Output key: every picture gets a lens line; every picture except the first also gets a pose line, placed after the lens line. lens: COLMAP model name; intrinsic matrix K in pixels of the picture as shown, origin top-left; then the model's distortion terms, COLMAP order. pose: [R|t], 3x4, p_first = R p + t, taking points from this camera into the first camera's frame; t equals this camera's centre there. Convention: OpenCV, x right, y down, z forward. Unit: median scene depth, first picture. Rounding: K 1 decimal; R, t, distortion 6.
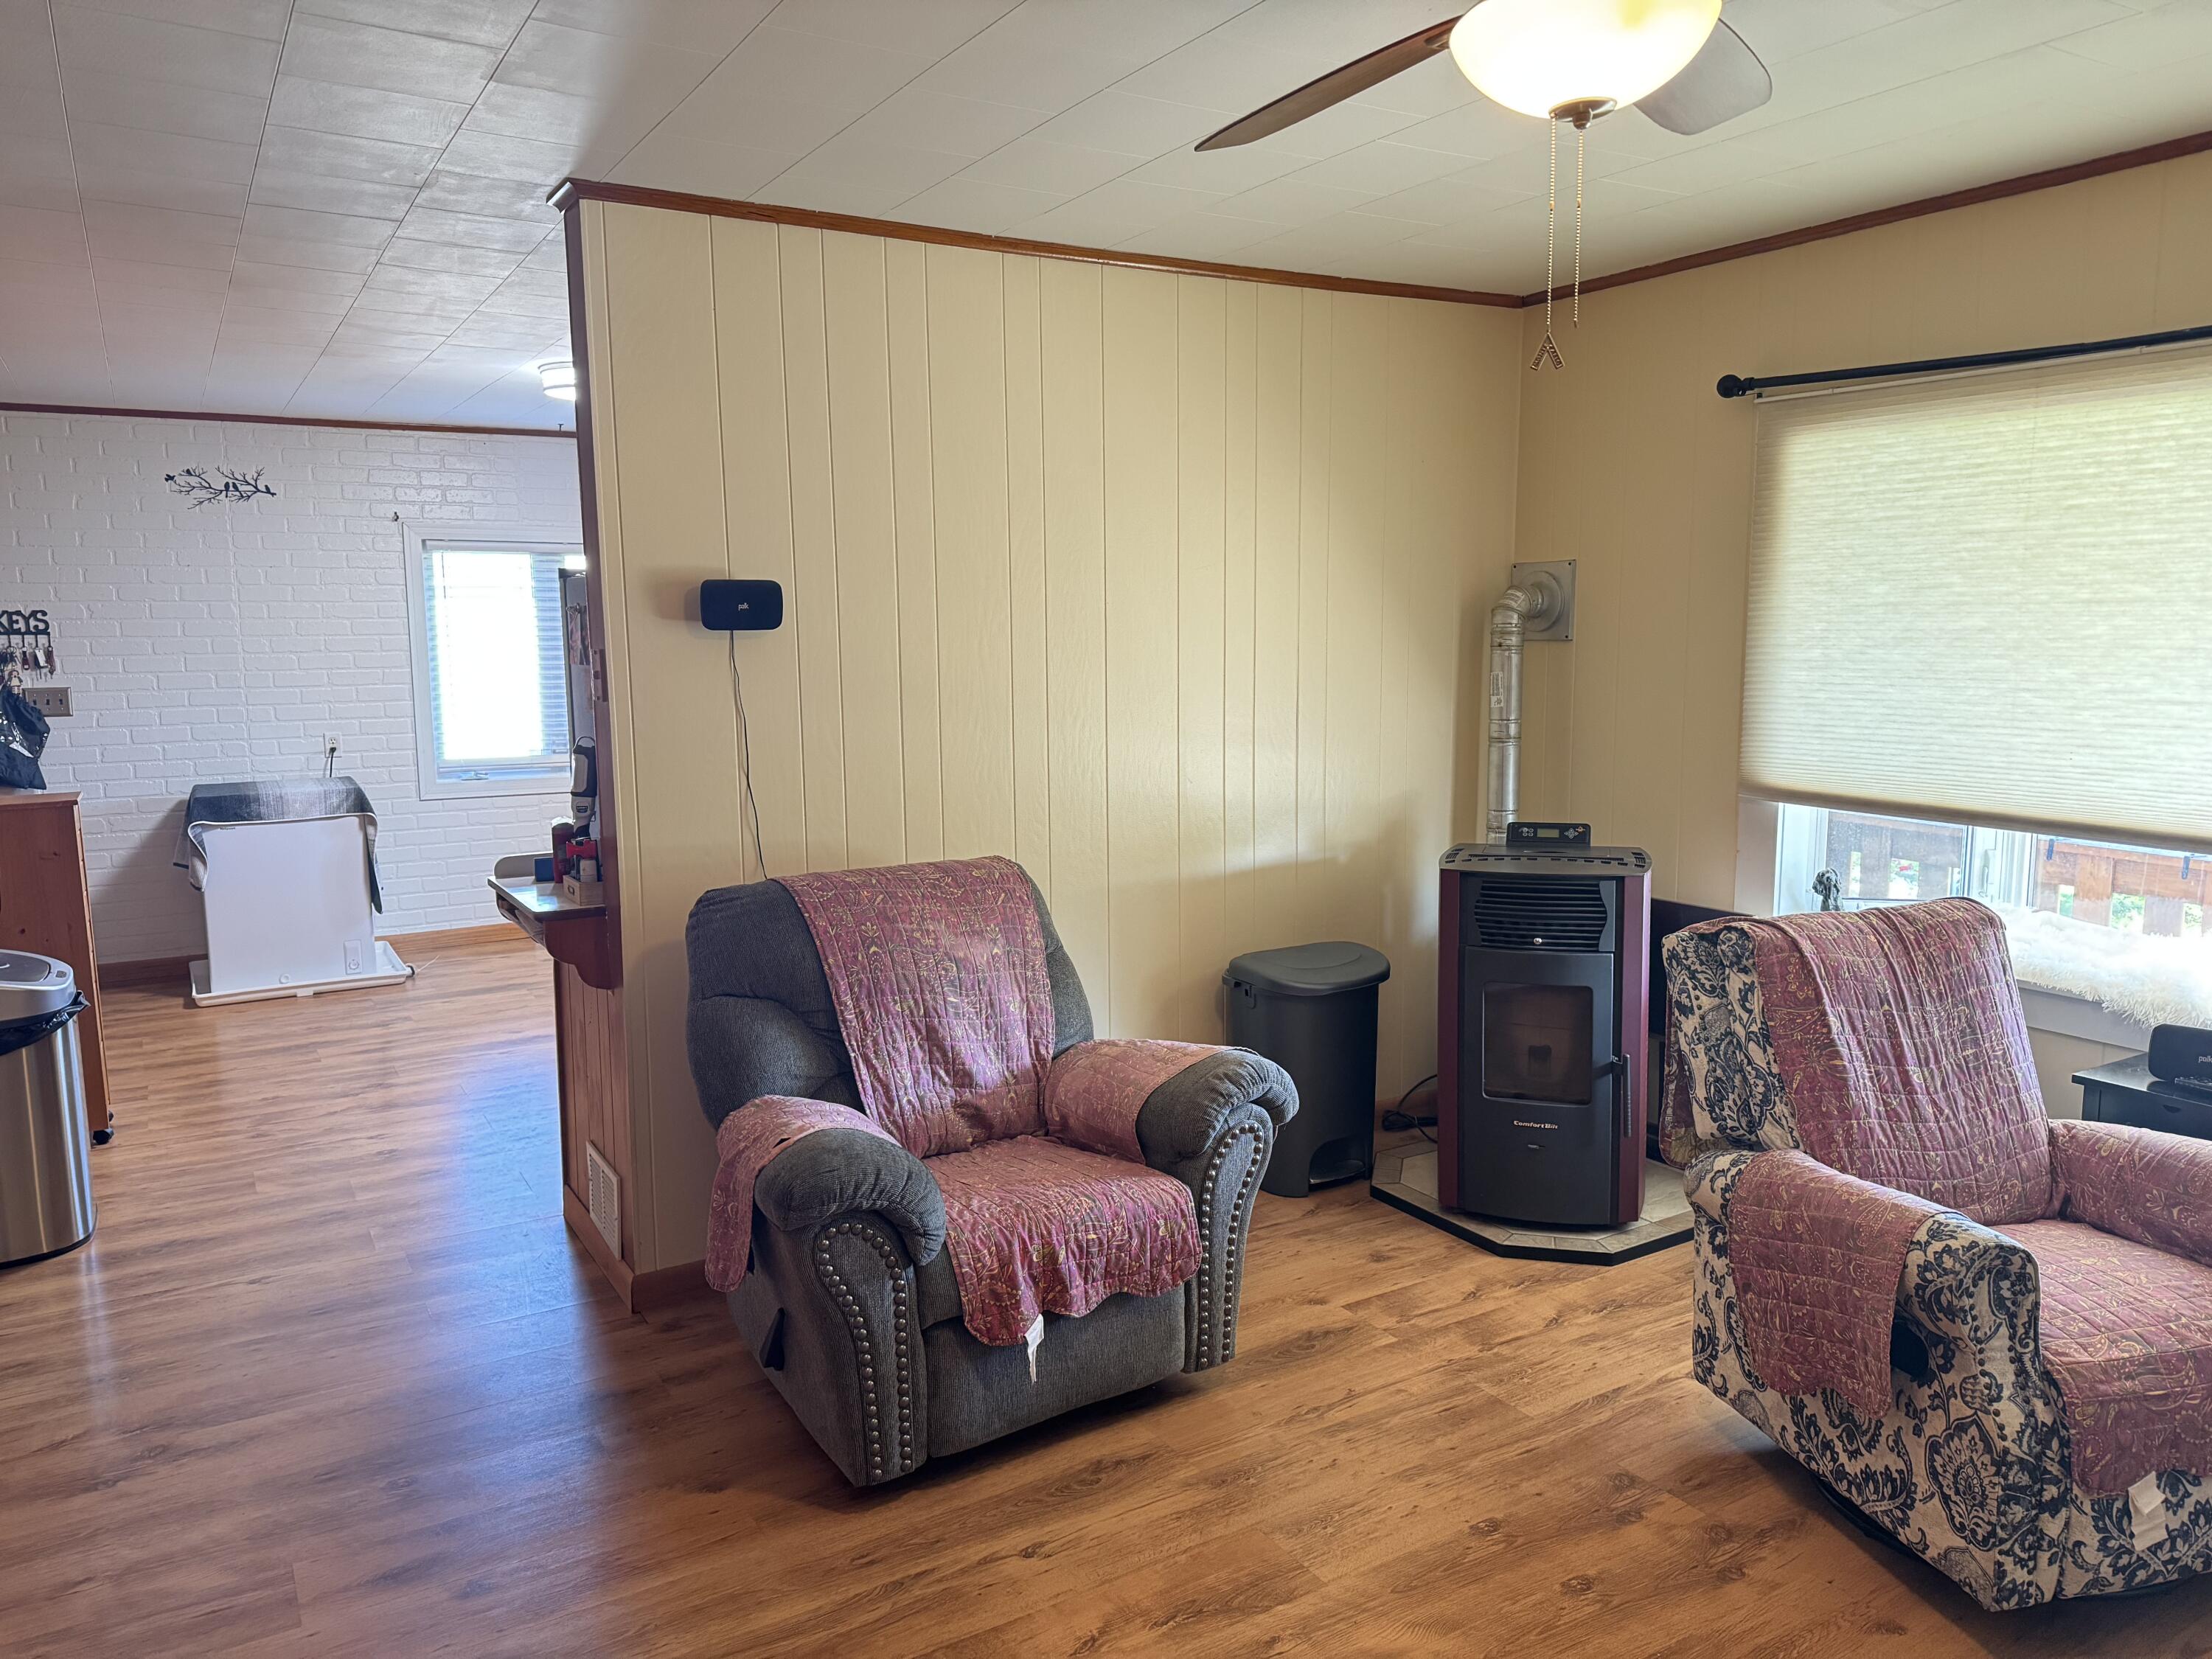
lens RADIAL K [[1558.3, 0, 1102.6], [0, 1558.3, 834.0], [0, 0, 1]] dist [0.001852, -0.007176]
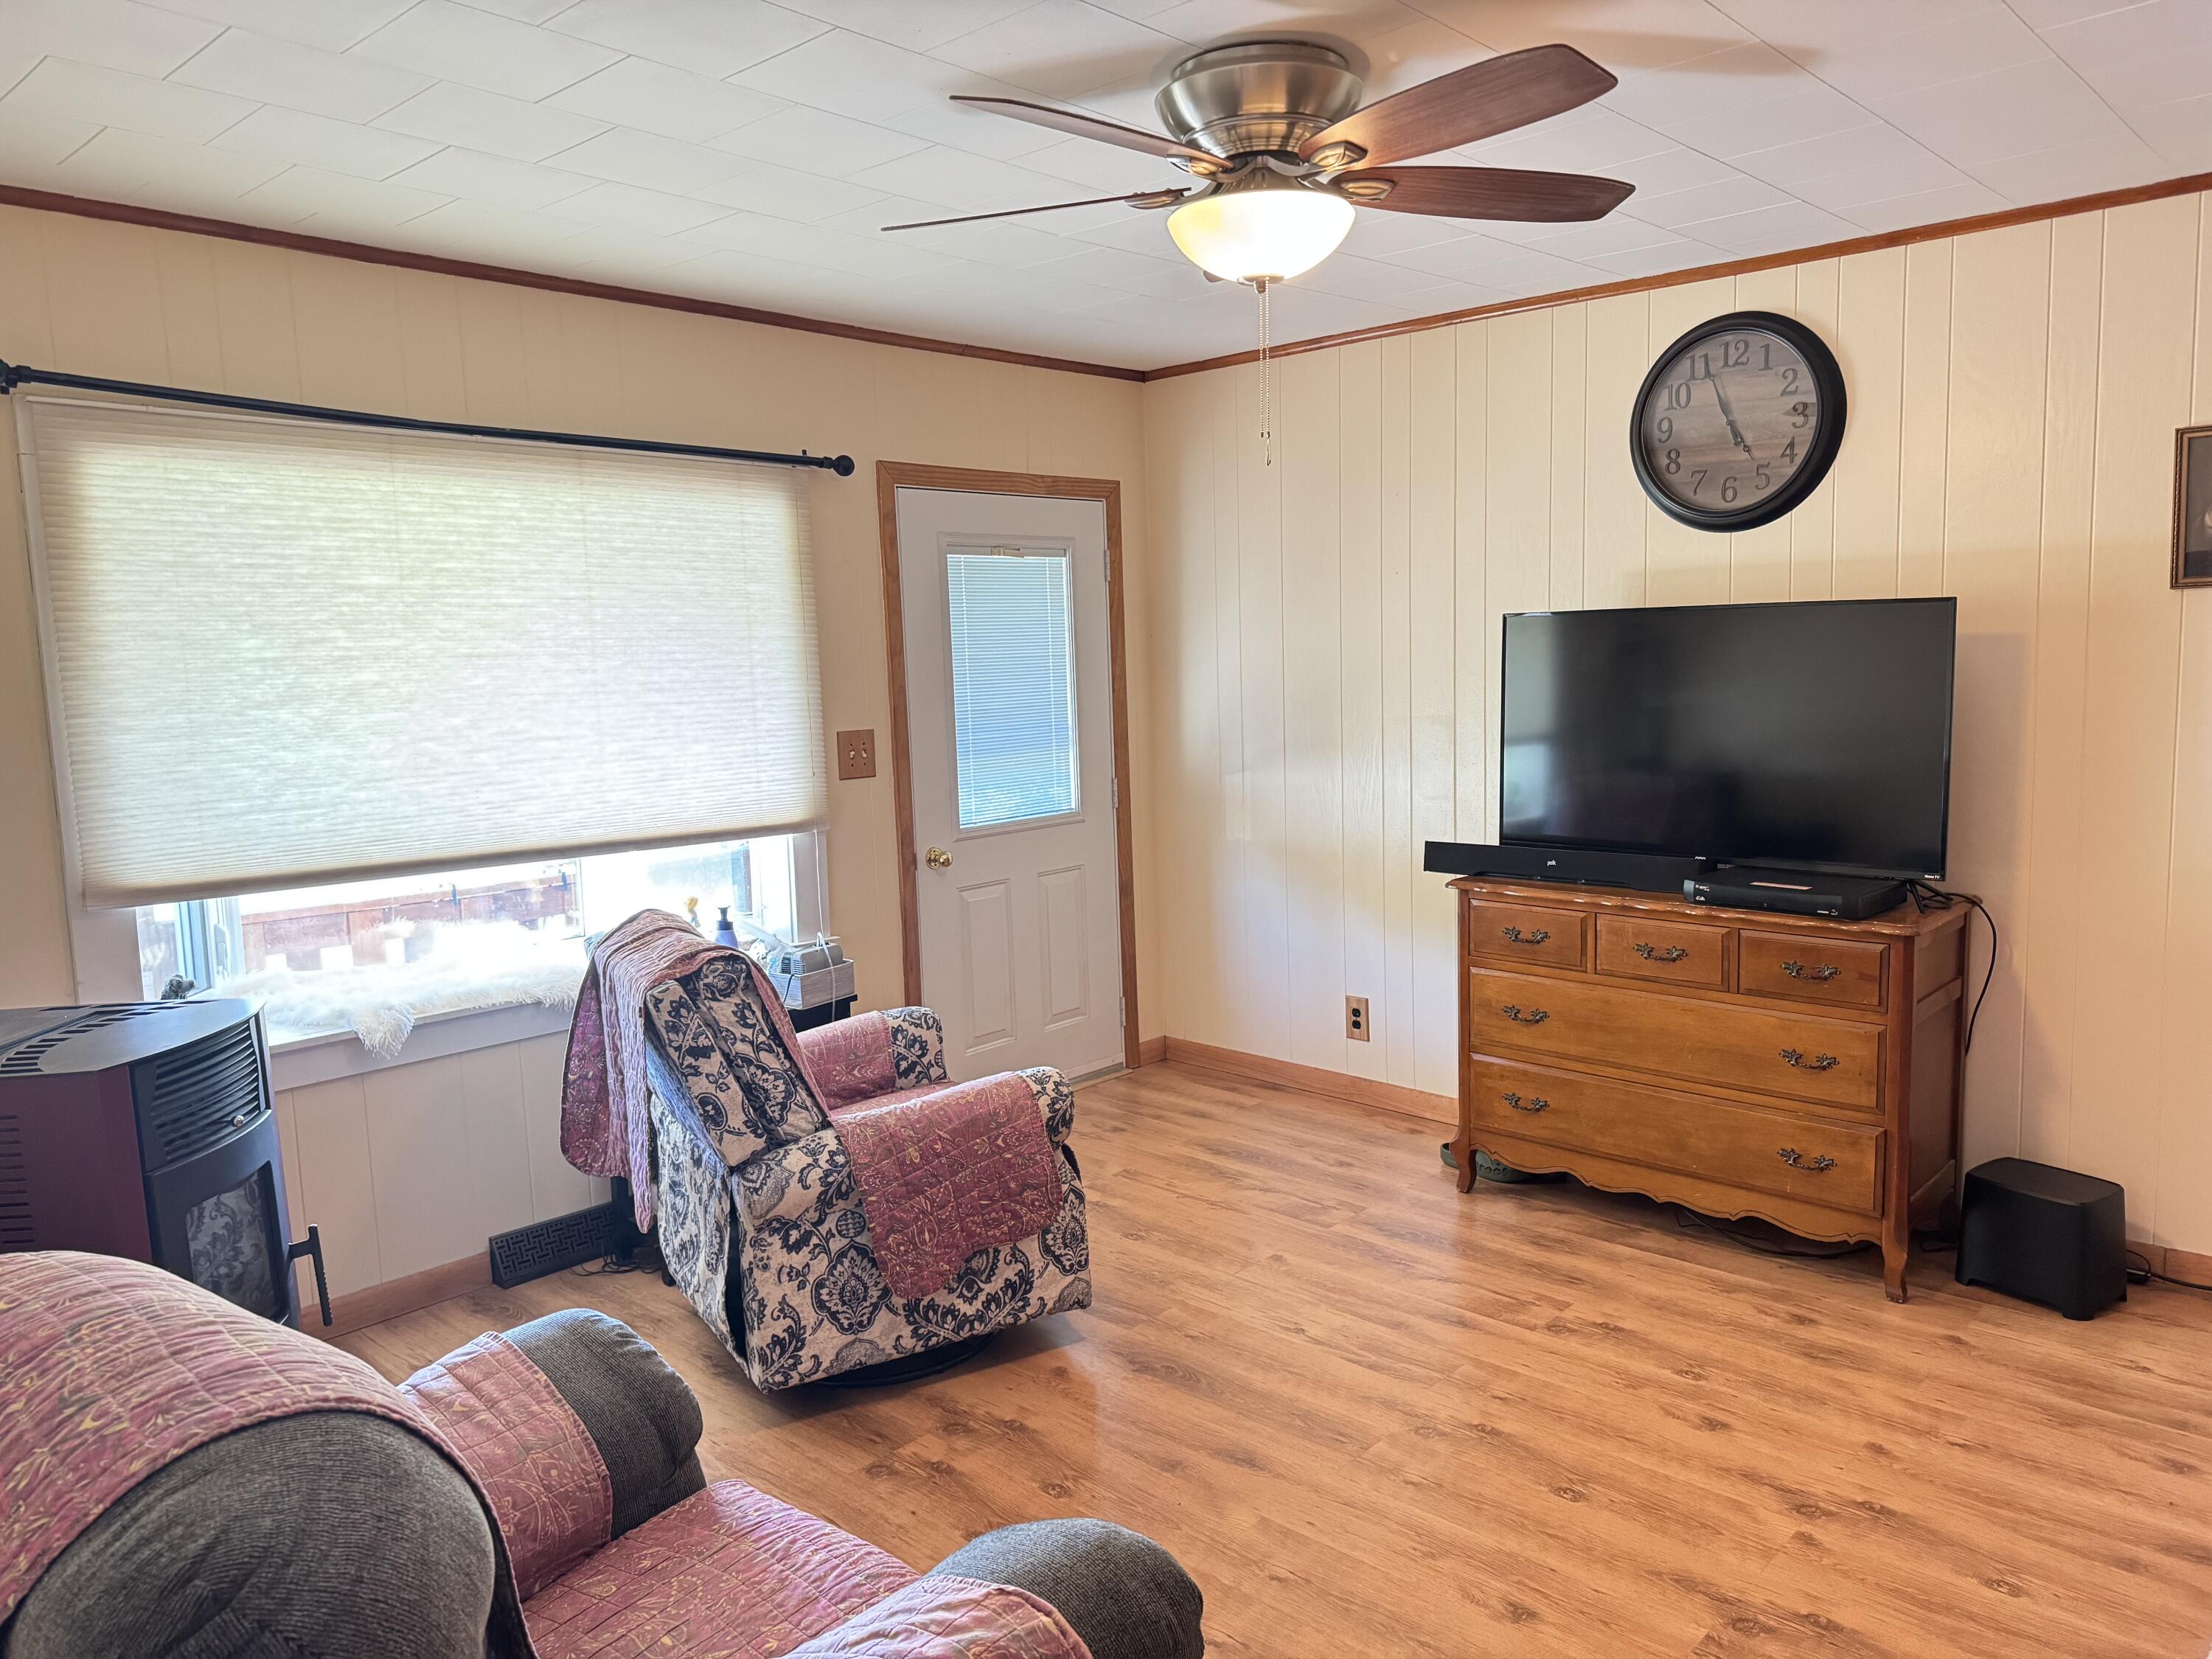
lens RADIAL K [[1558.3, 0, 1101.7], [0, 1558.3, 828.1], [0, 0, 1]] dist [0.001852, -0.007176]
pose [[-0.289456, -0.088111, 0.953127, -0.566379], [0.162392, 0.976799, 0.139616, -0.110054], [-0.943316, 0.195193, -0.268432, 0.889069]]
